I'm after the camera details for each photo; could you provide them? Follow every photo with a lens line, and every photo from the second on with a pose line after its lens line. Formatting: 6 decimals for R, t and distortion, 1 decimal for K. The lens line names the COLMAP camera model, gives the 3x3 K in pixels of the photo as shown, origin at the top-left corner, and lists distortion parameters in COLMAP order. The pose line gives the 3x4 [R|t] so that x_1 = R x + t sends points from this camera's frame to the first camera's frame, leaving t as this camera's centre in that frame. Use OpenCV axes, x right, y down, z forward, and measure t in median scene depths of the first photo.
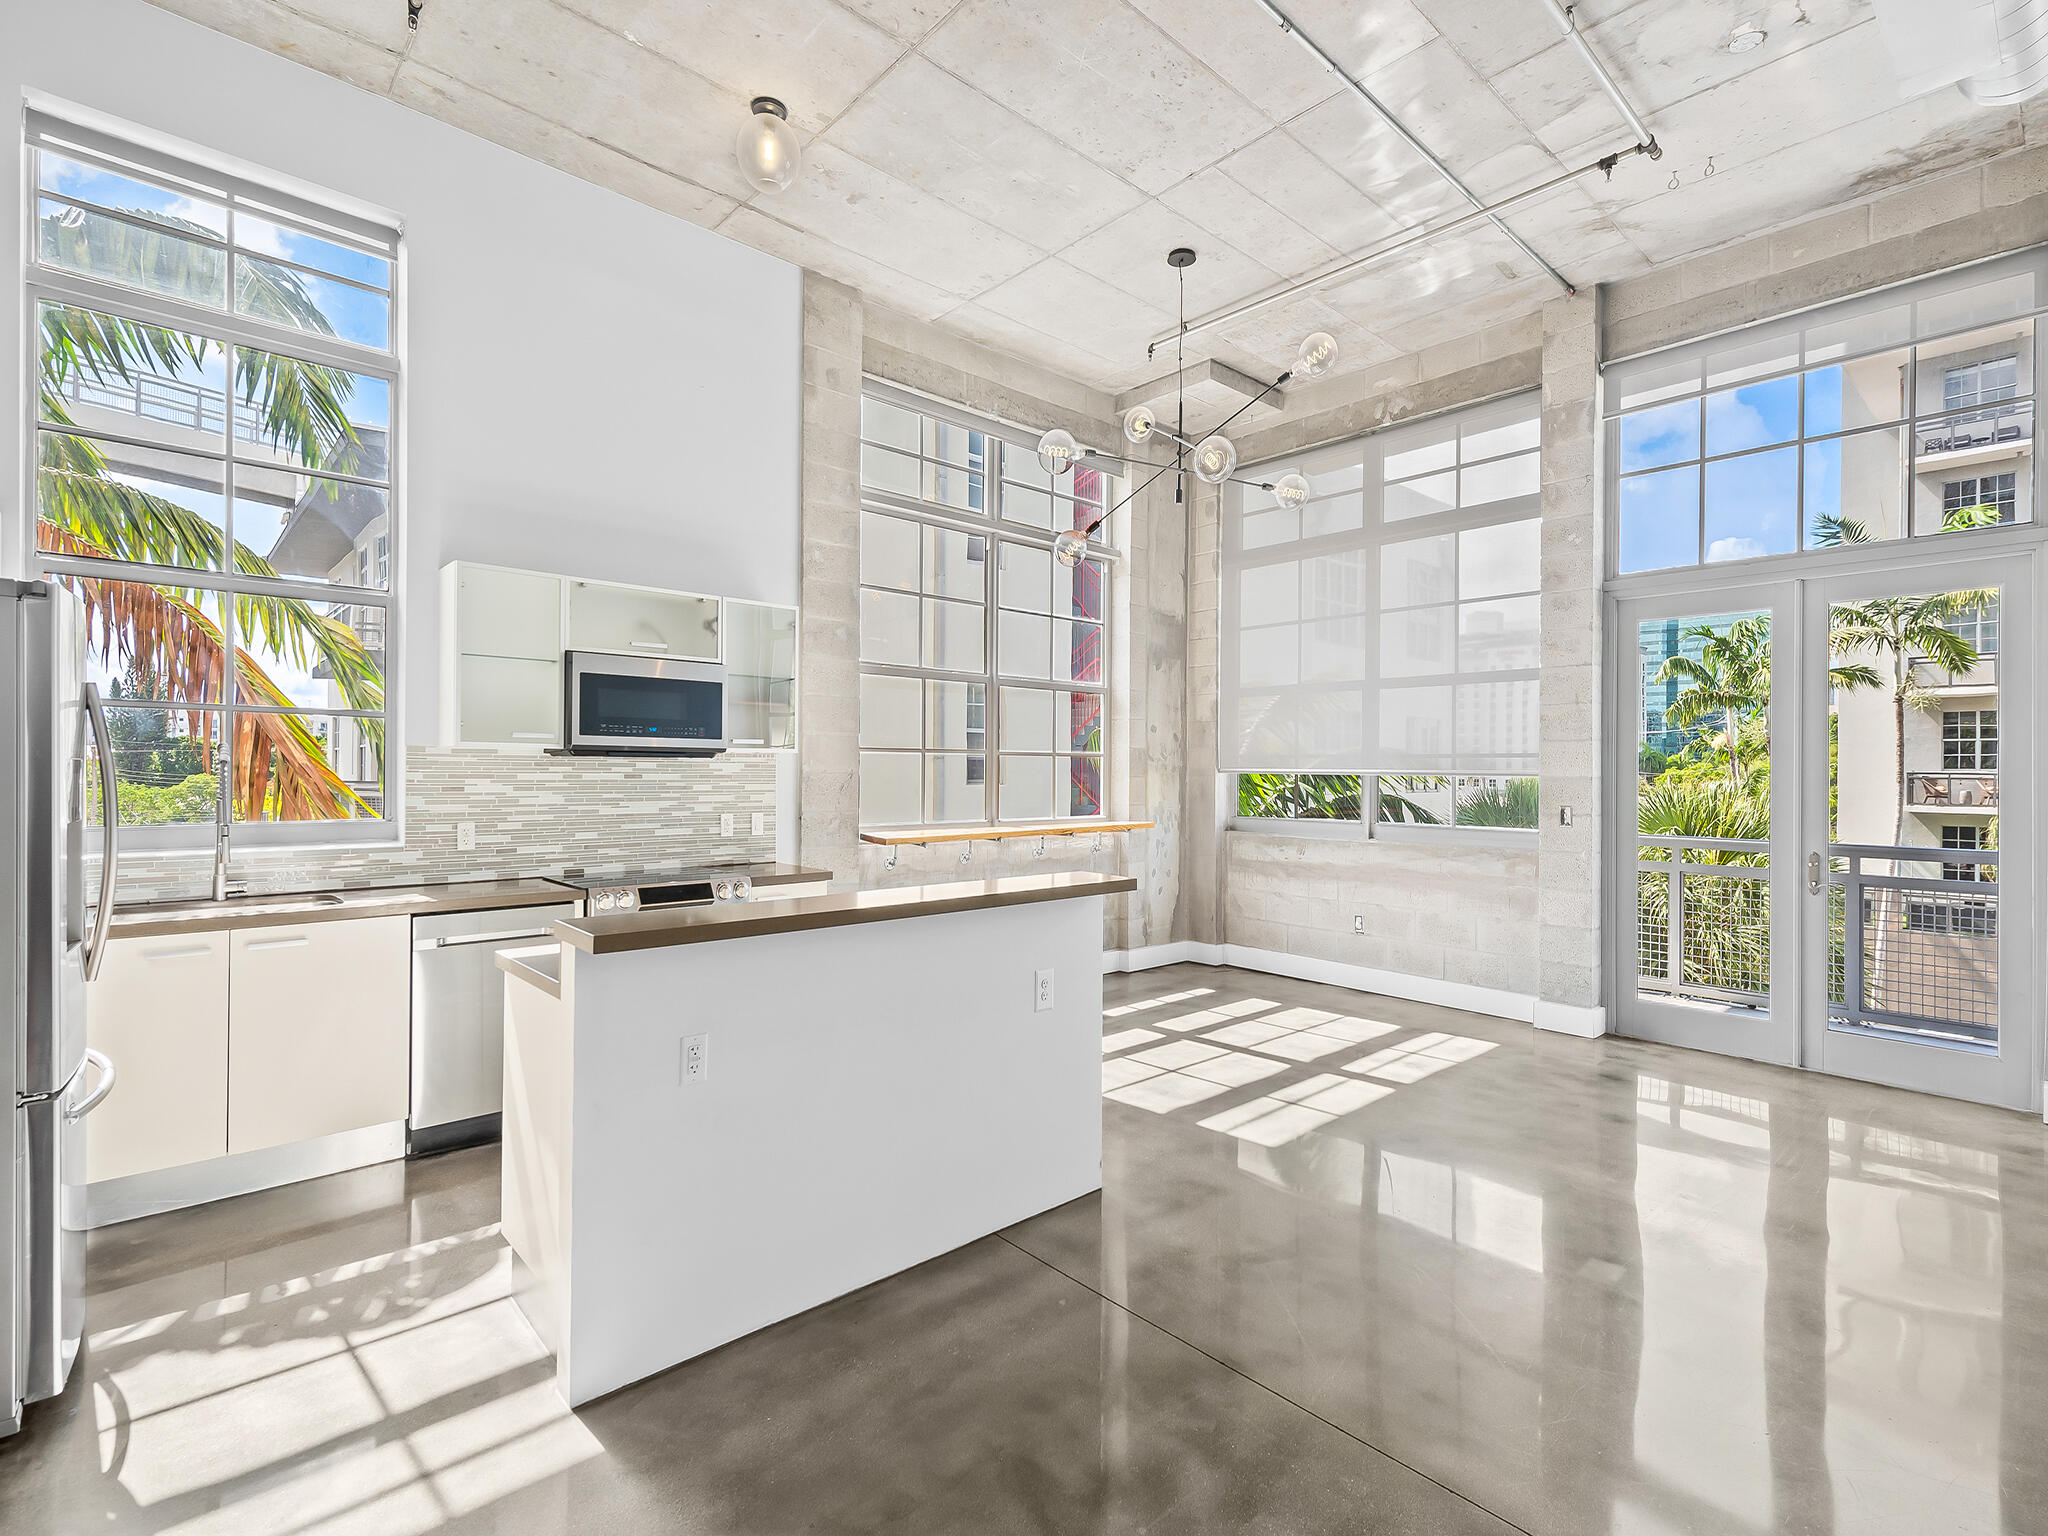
lens RADIAL K [[967.5, 0, 1028.8], [0, 967.5, 766.9], [0, 0, 1]] dist [0.017912, -0.005935]
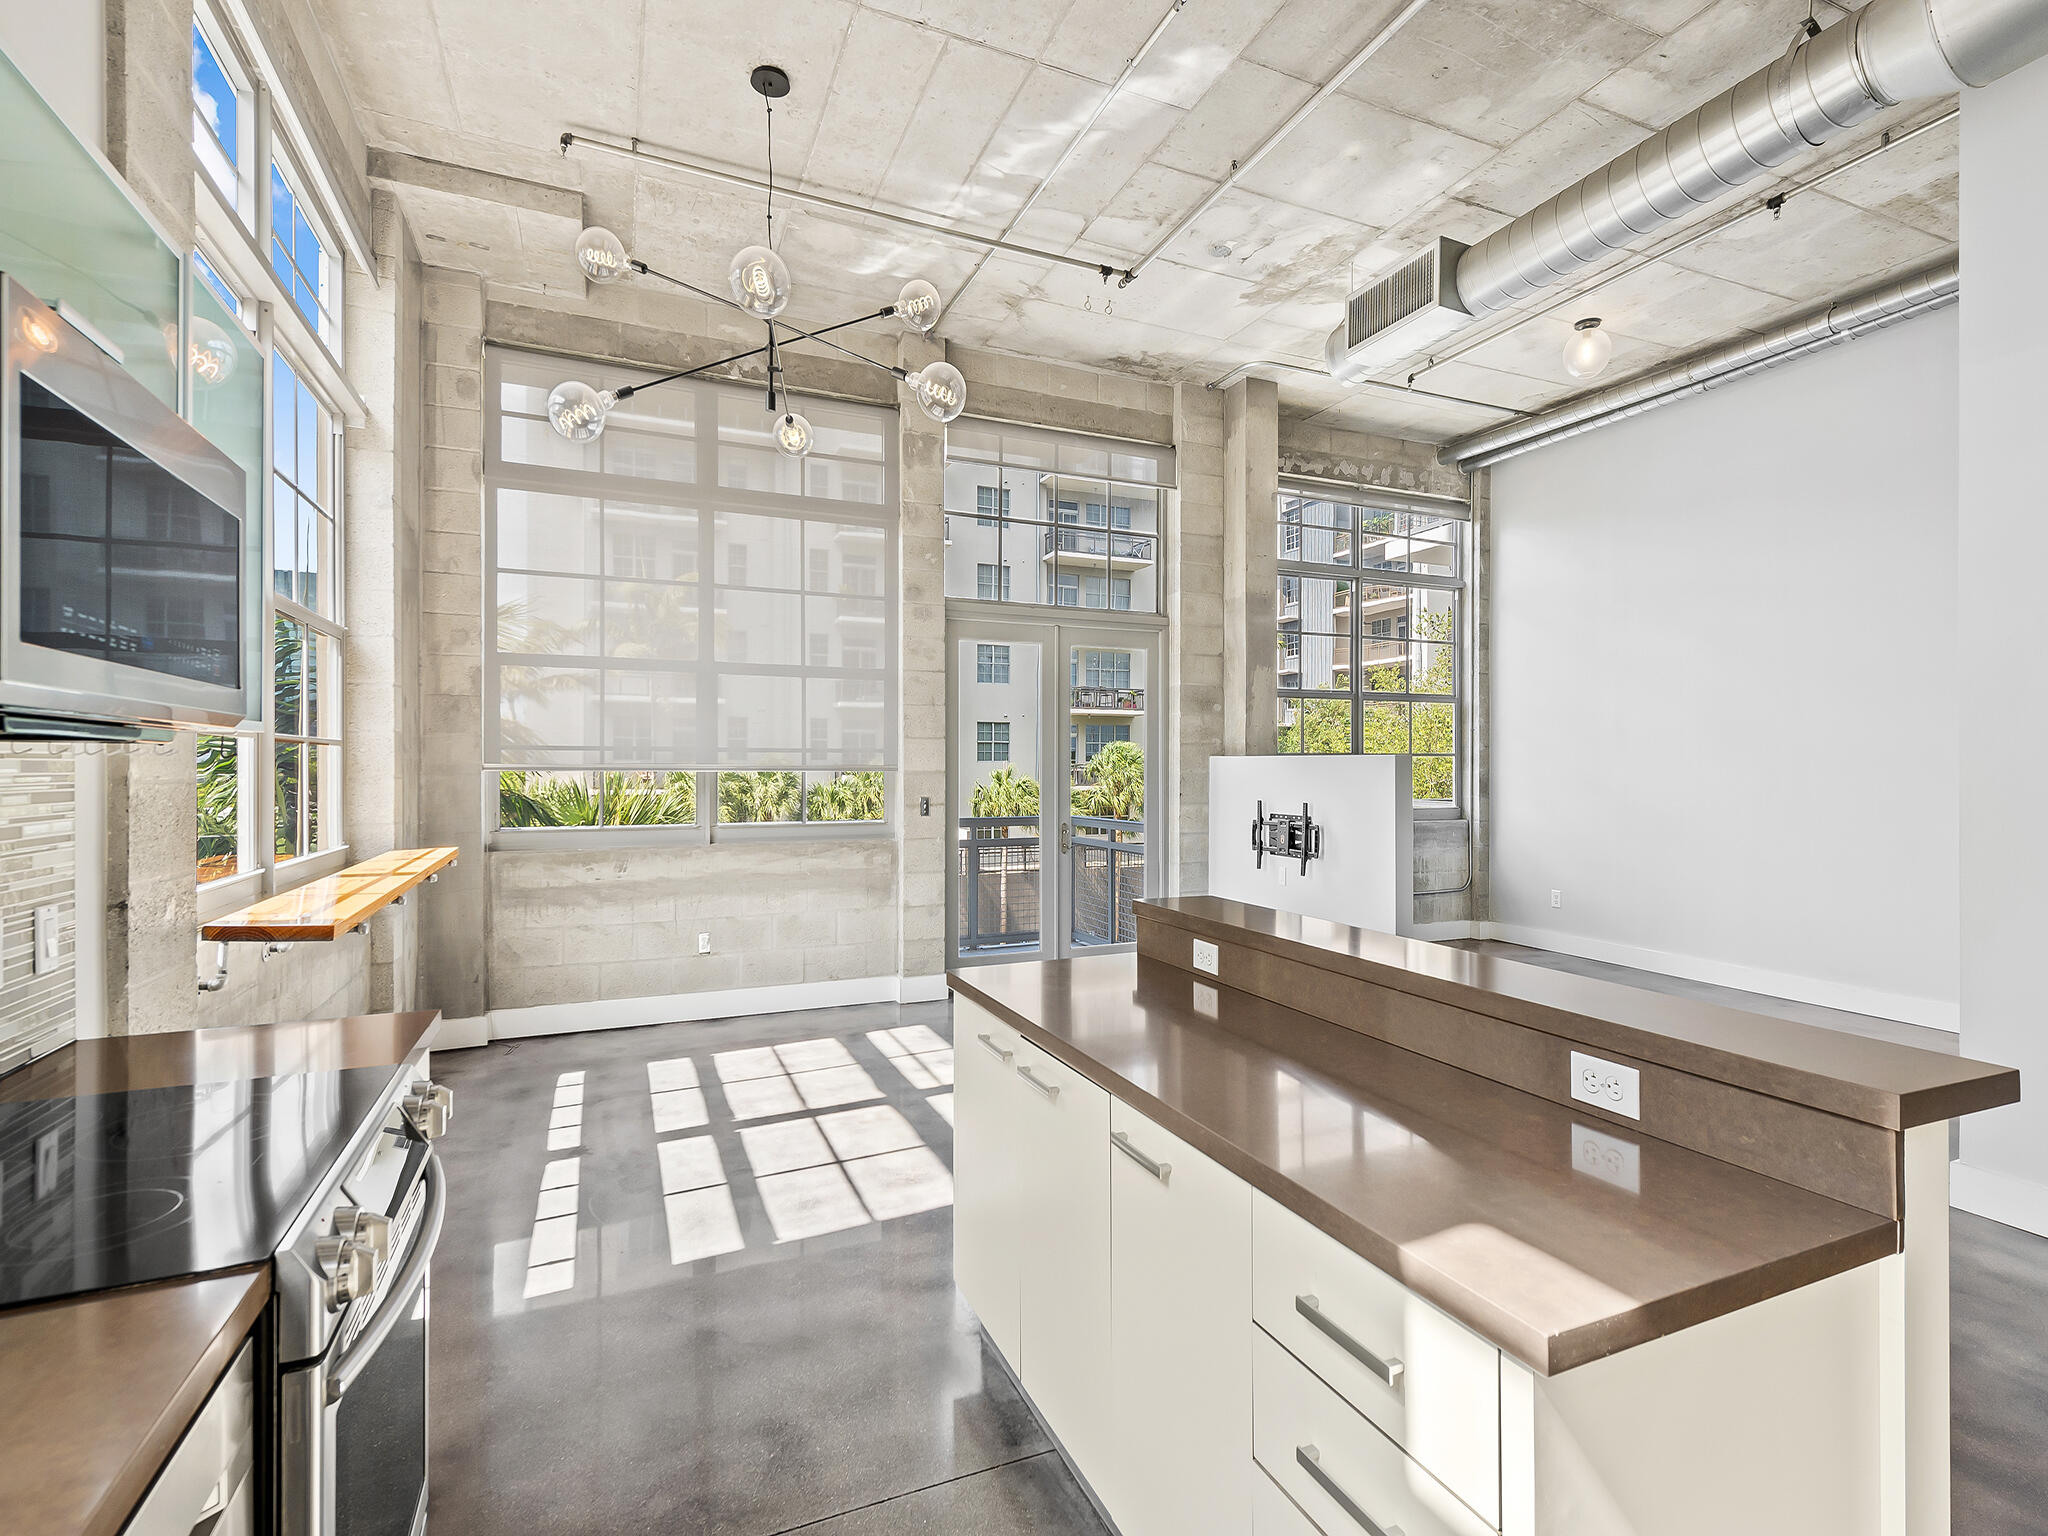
lens RADIAL K [[967.5, 0, 1029.1], [0, 967.5, 764.0], [0, 0, 1]] dist [0.017912, -0.005935]
pose [[0.321853, -0.004278, 0.946780, -0.457430], [-0.001565, 0.999986, 0.005051, -0.003084], [-0.946788, -0.003107, 0.321842, 0.533617]]
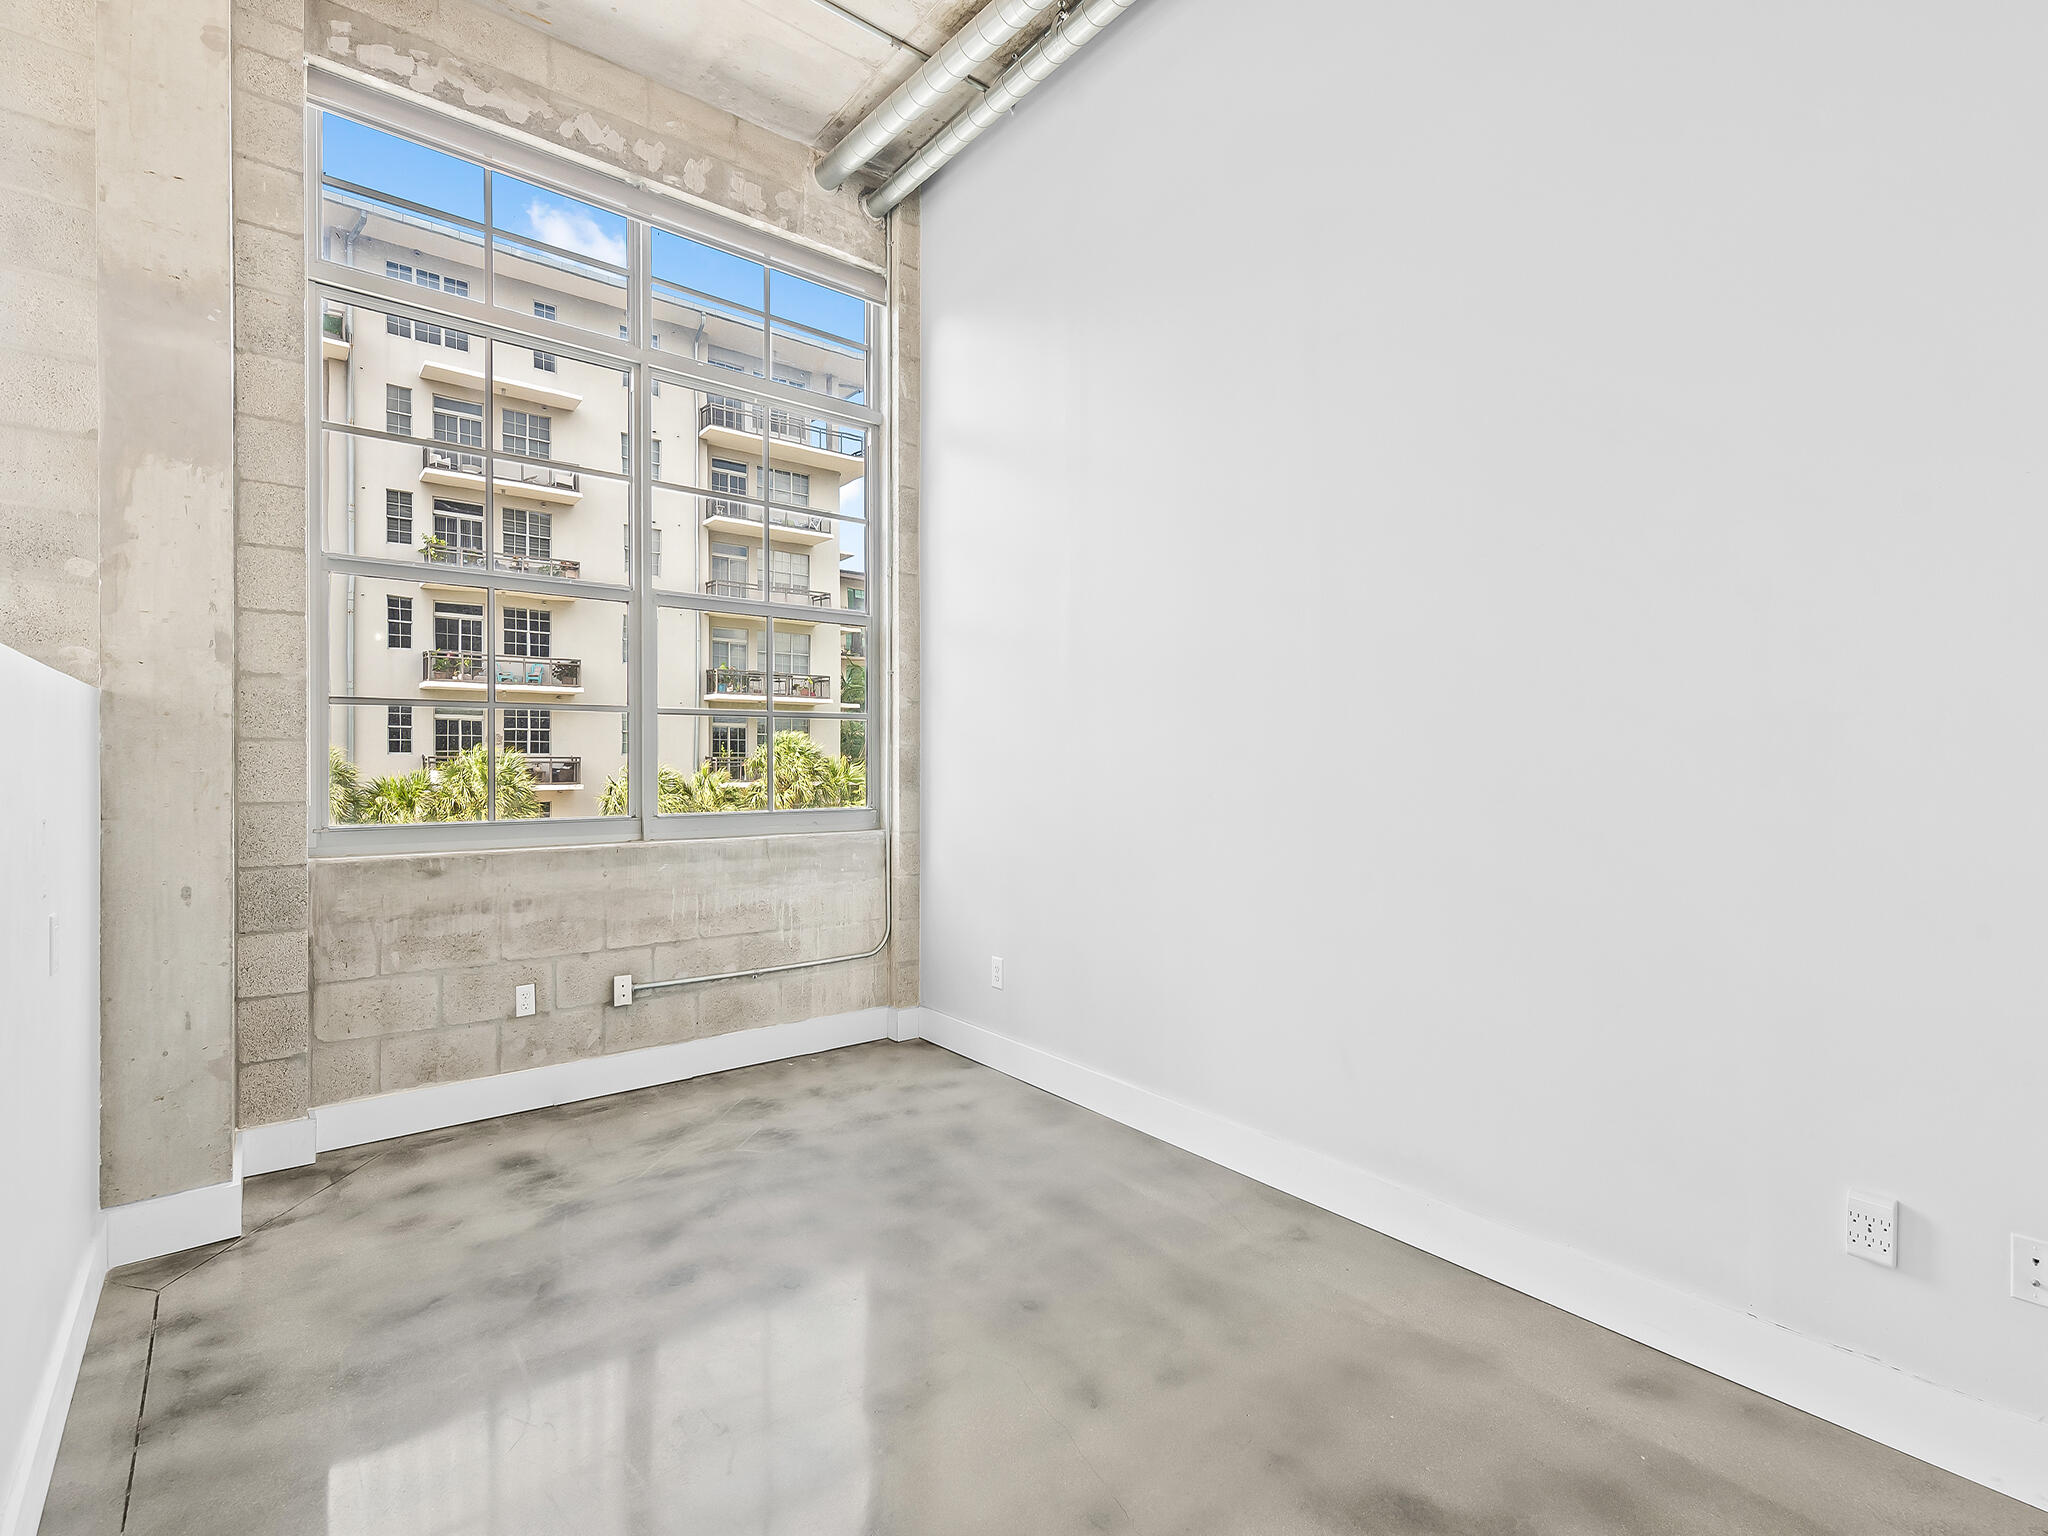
lens RADIAL K [[967.5, 0, 1028.1], [0, 967.5, 763.1], [0, 0, 1]] dist [0.017912, -0.005935]
pose [[0.058573, -0.006439, 0.998262, 0.348798], [-0.003279, 0.999973, 0.006642, 0.024641], [-0.998278, -0.003662, 0.058550, 0.192536]]
